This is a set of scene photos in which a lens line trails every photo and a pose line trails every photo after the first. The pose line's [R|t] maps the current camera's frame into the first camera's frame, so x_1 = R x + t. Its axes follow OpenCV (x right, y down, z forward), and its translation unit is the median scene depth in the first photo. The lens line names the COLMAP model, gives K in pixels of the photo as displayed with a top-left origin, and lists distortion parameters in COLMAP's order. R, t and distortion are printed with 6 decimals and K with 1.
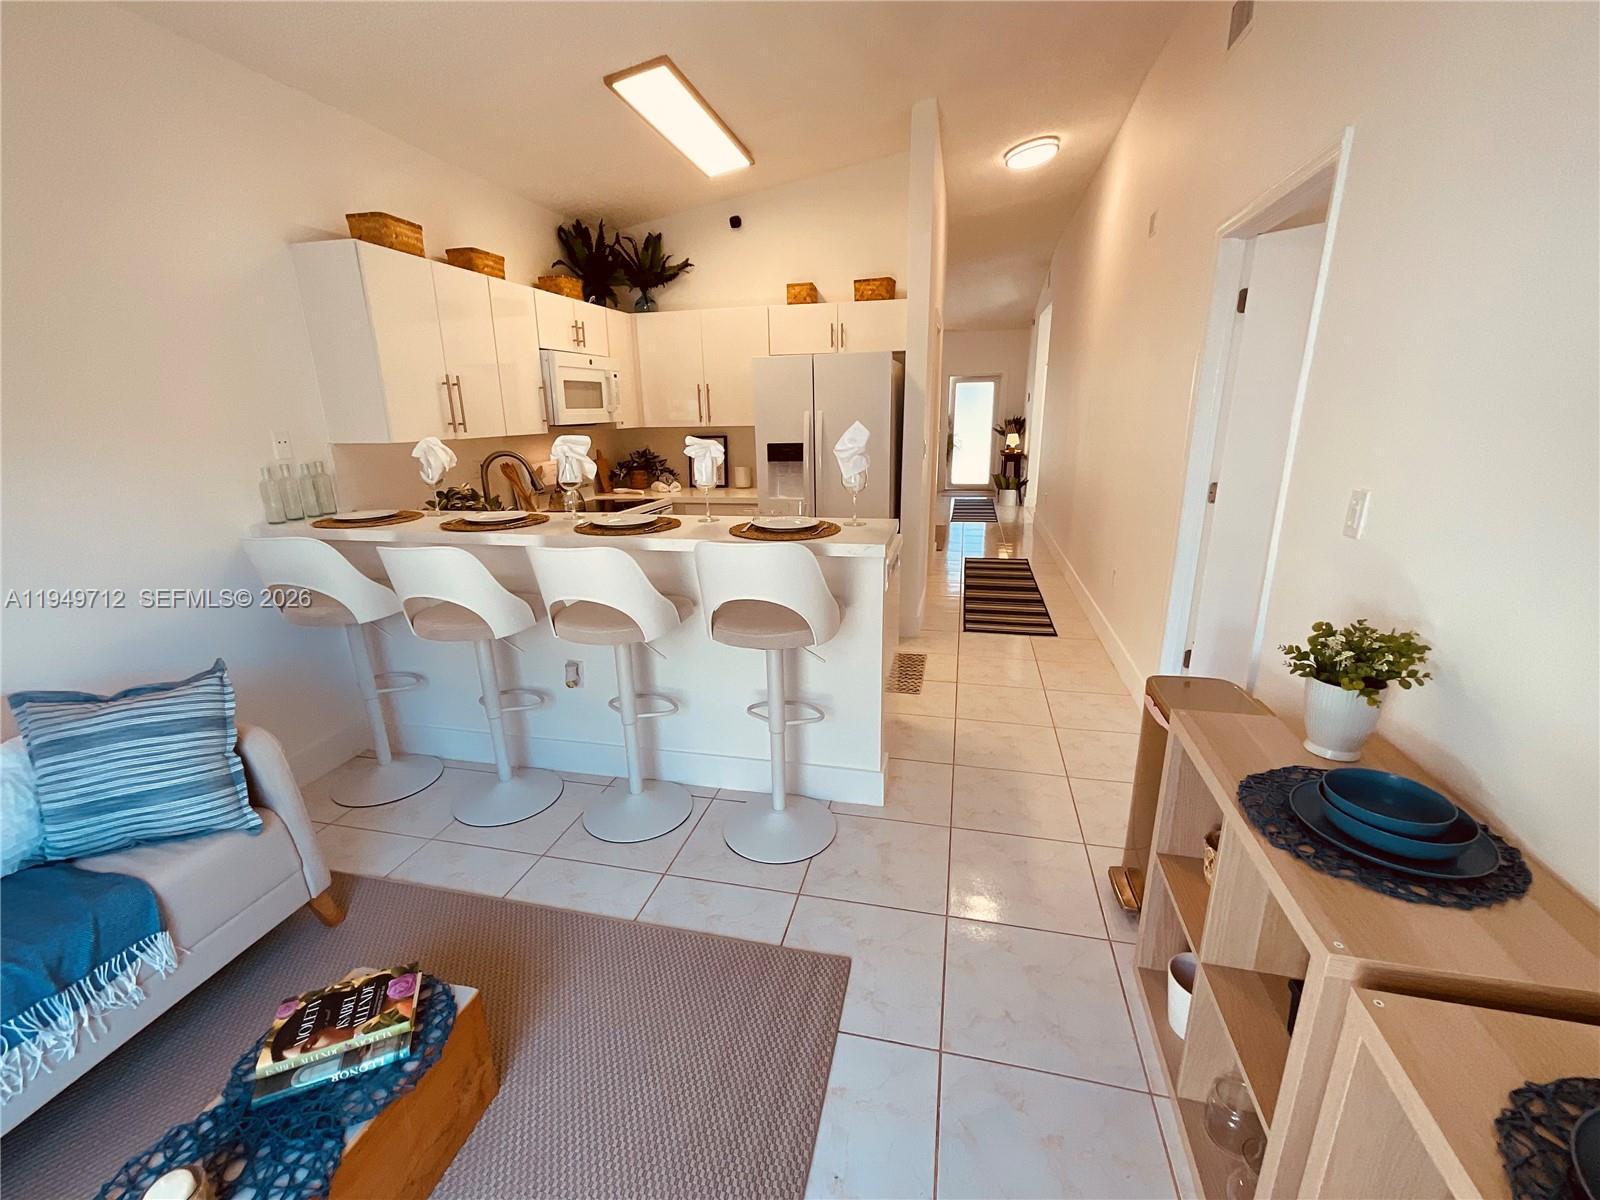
lens RADIAL K [[683.8, 0, 800.0], [0, 683.8, 600.0], [0, 0, 1]] dist [-0.012600, 0.000006]
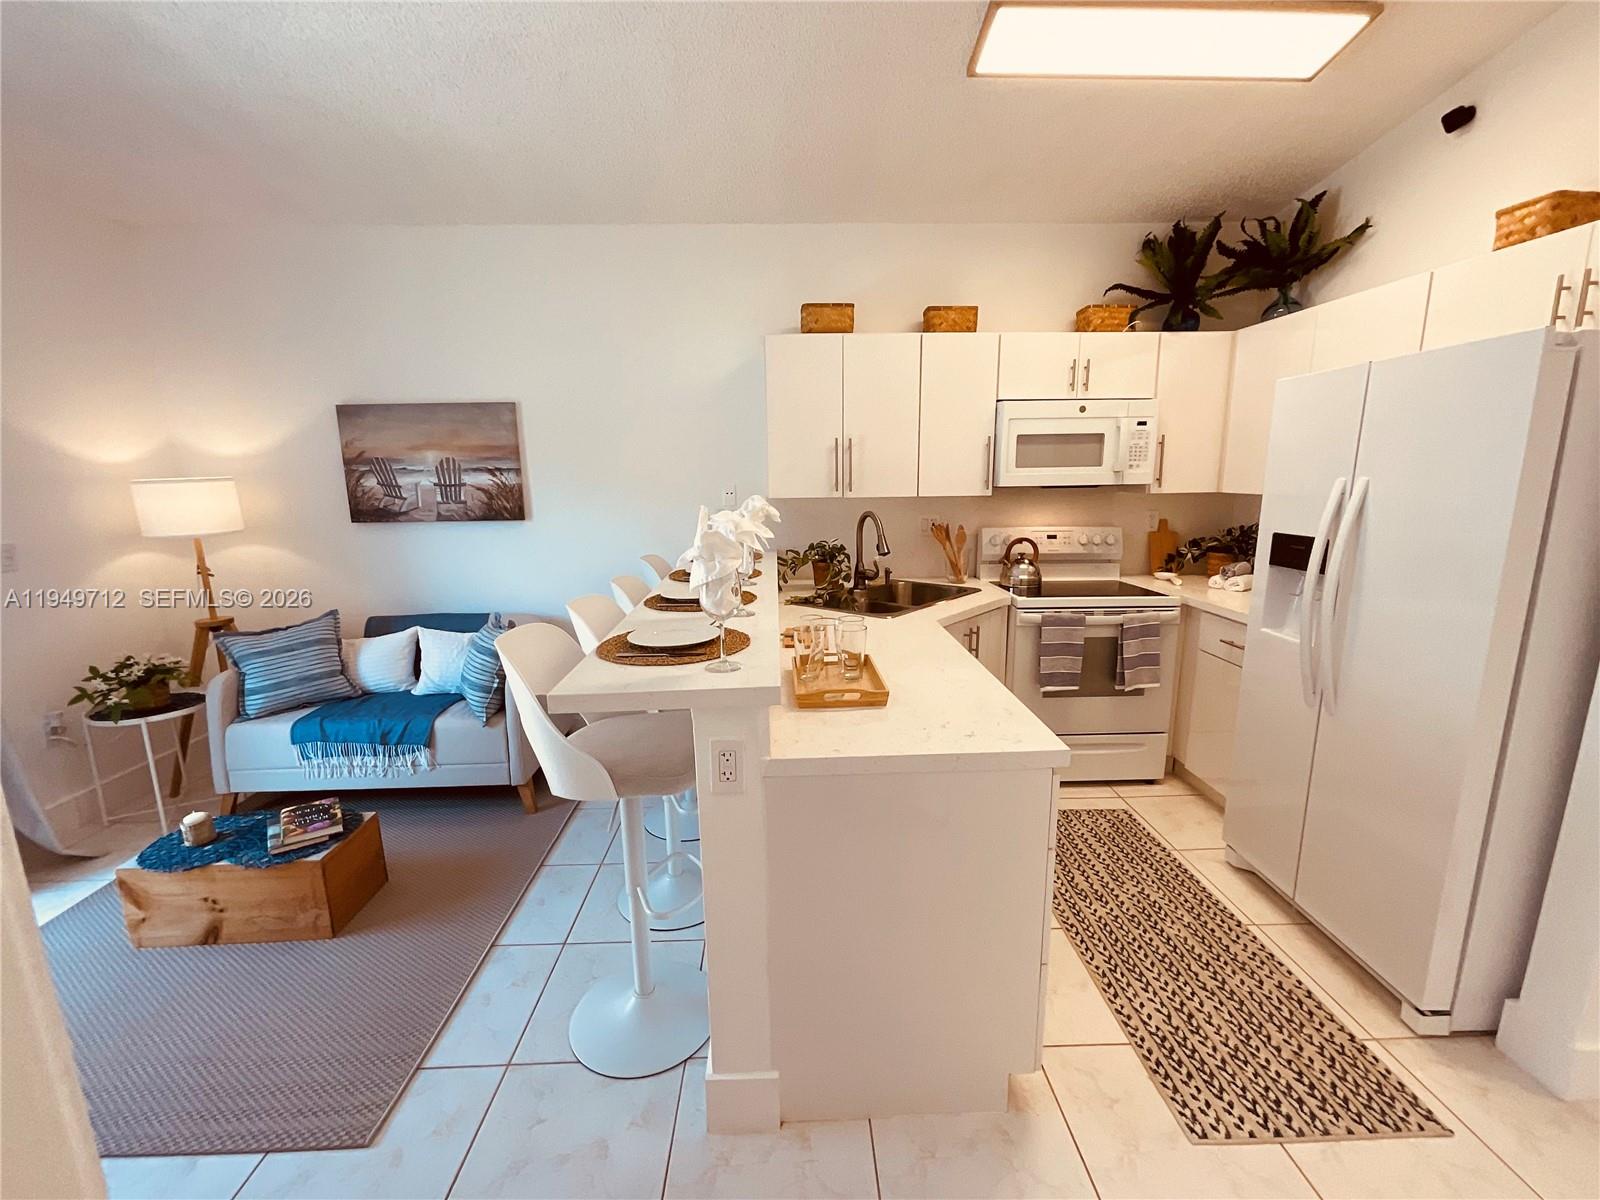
lens RADIAL K [[675.3, 0, 800.0], [0, 675.3, 600.0], [0, 0, 1]] dist [-0.021897, 0.016855]
pose [[0.252762, 0.196833, -0.947295, 0.365569], [-0.251329, 0.958835, 0.132170, -0.148695], [0.934315, 0.204675, 0.291827, 0.481969]]
